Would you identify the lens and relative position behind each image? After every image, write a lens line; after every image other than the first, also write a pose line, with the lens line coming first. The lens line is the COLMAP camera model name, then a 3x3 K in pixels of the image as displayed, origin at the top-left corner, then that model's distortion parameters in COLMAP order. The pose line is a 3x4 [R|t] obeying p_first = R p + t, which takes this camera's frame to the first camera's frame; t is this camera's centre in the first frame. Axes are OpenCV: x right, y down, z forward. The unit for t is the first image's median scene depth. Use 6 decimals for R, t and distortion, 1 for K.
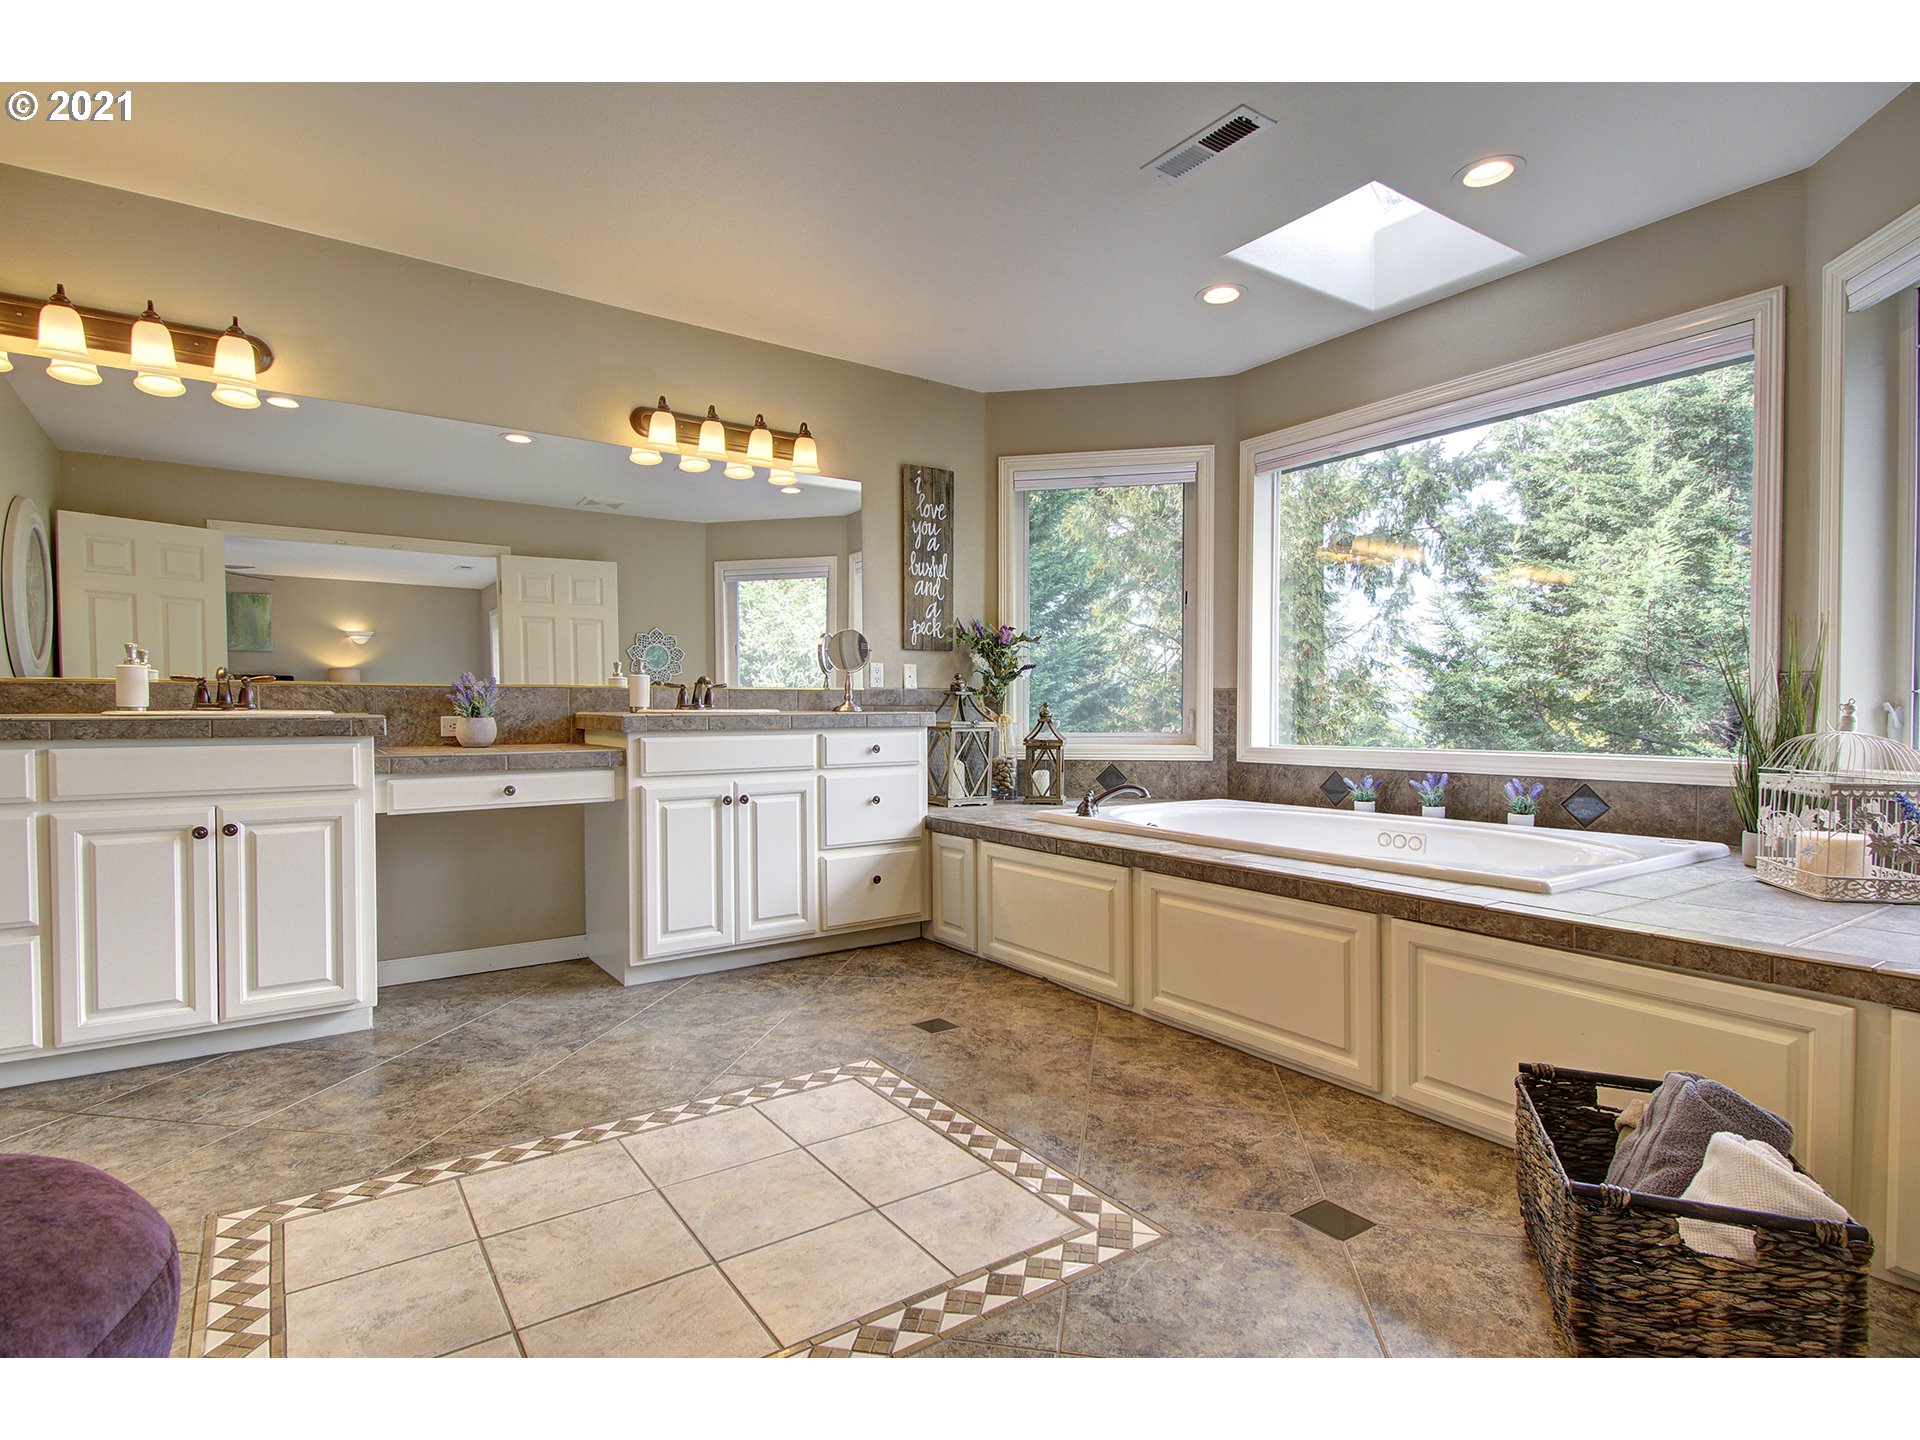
lens RADIAL K [[948.6, 0, 960.0], [0, 948.6, 720.0], [0, 0, 1]] dist [-0.003236, -0.000846]
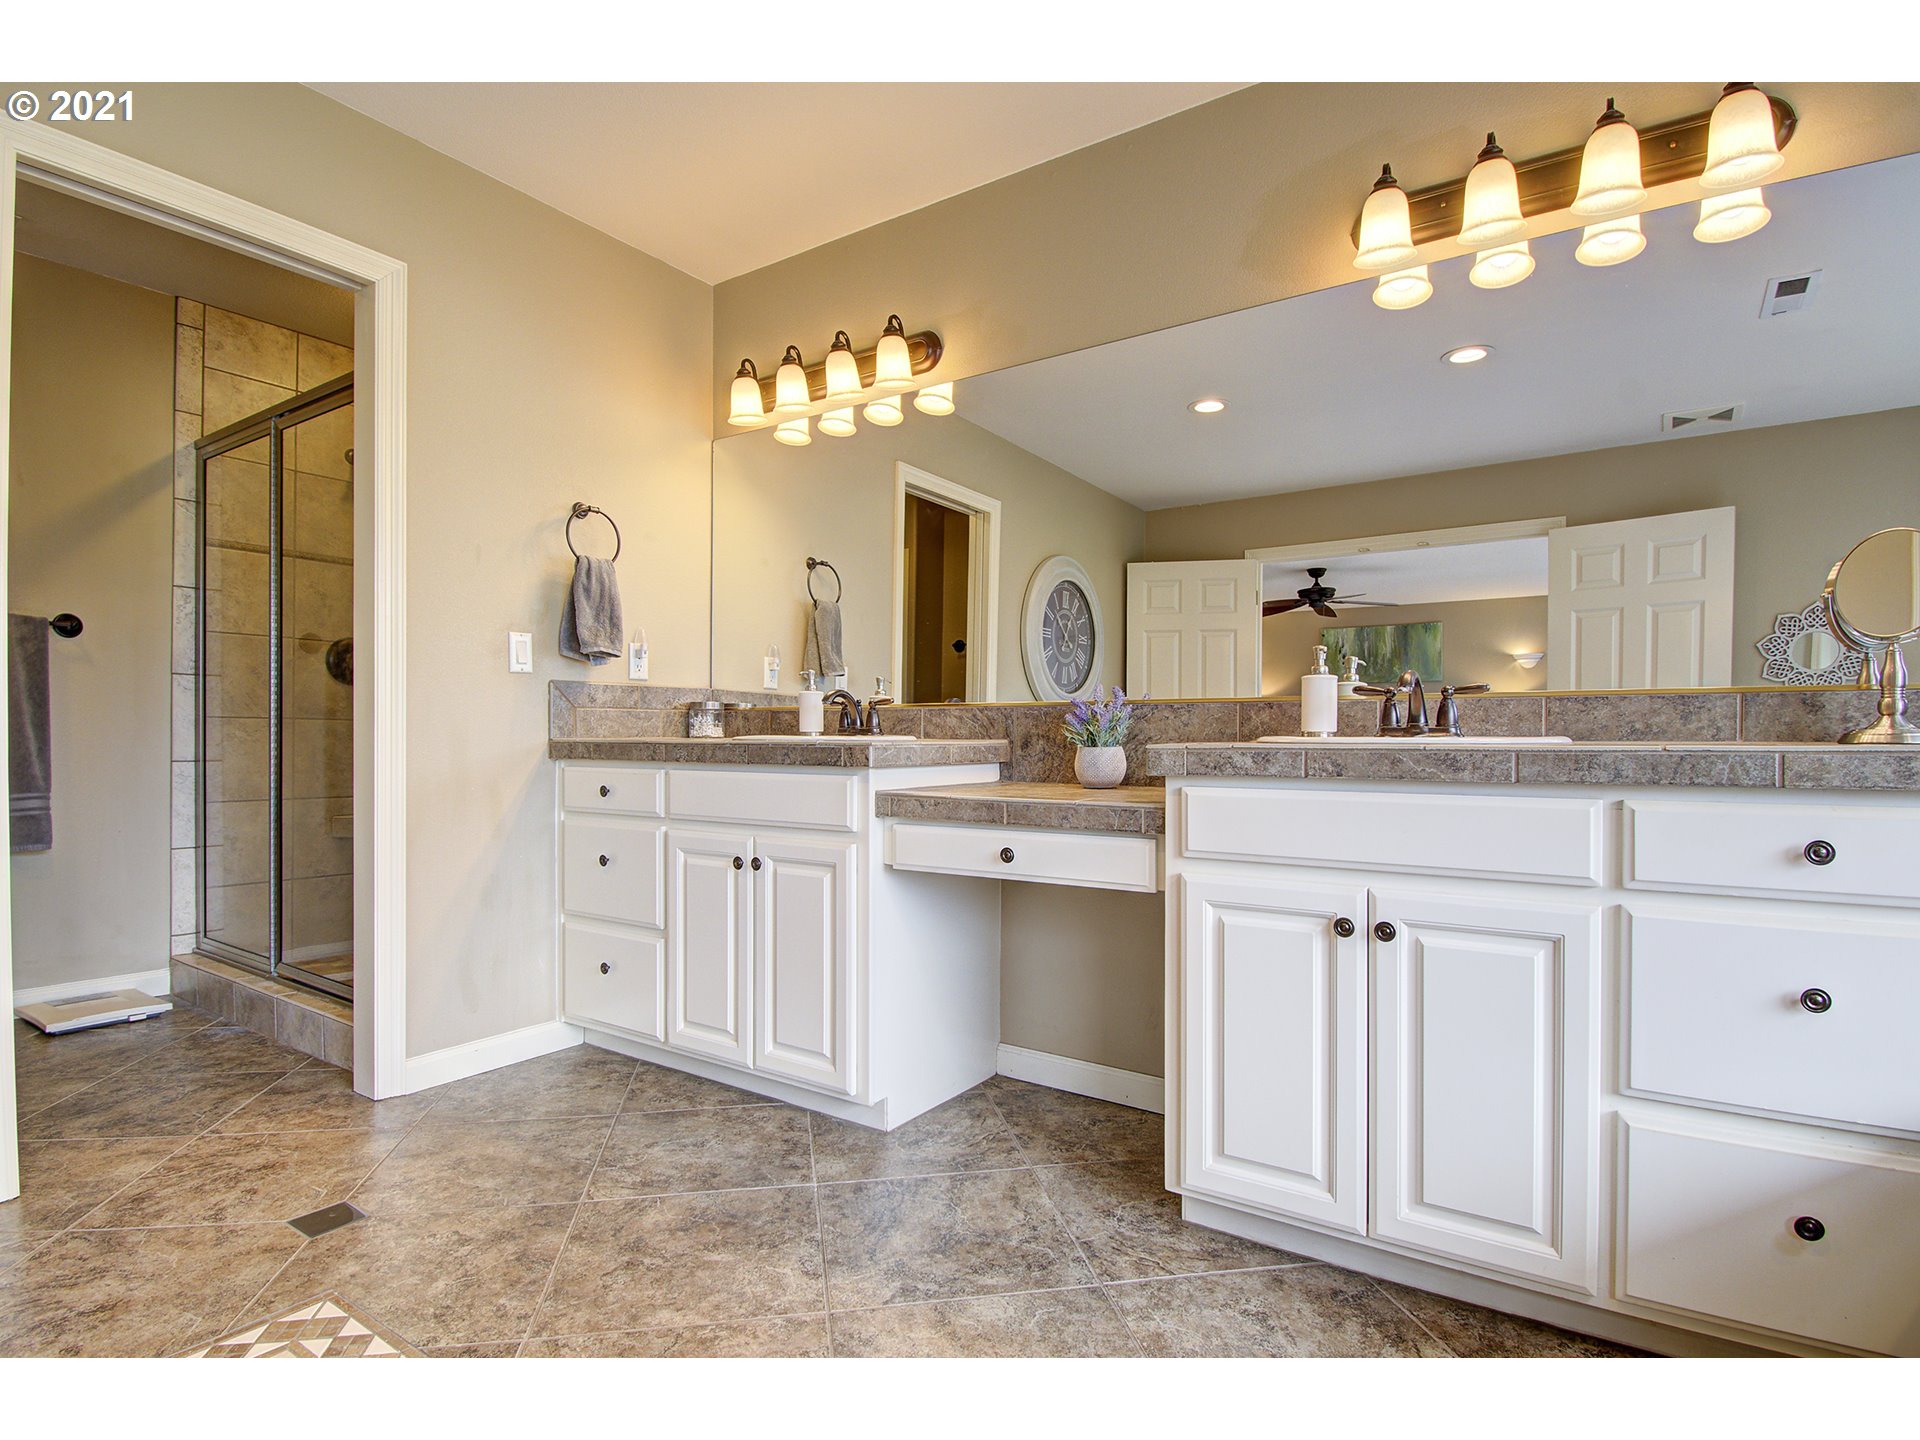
lens RADIAL K [[972.3, 0, 958.7], [0, 972.3, 752.1], [0, 0, 1]] dist [0.014325, -0.025320]
pose [[0.350542, 0.015698, -0.936416, 0.149185], [-0.015924, 0.999815, 0.010800, -0.005171], [0.936412, 0.011126, 0.350727, 0.679678]]
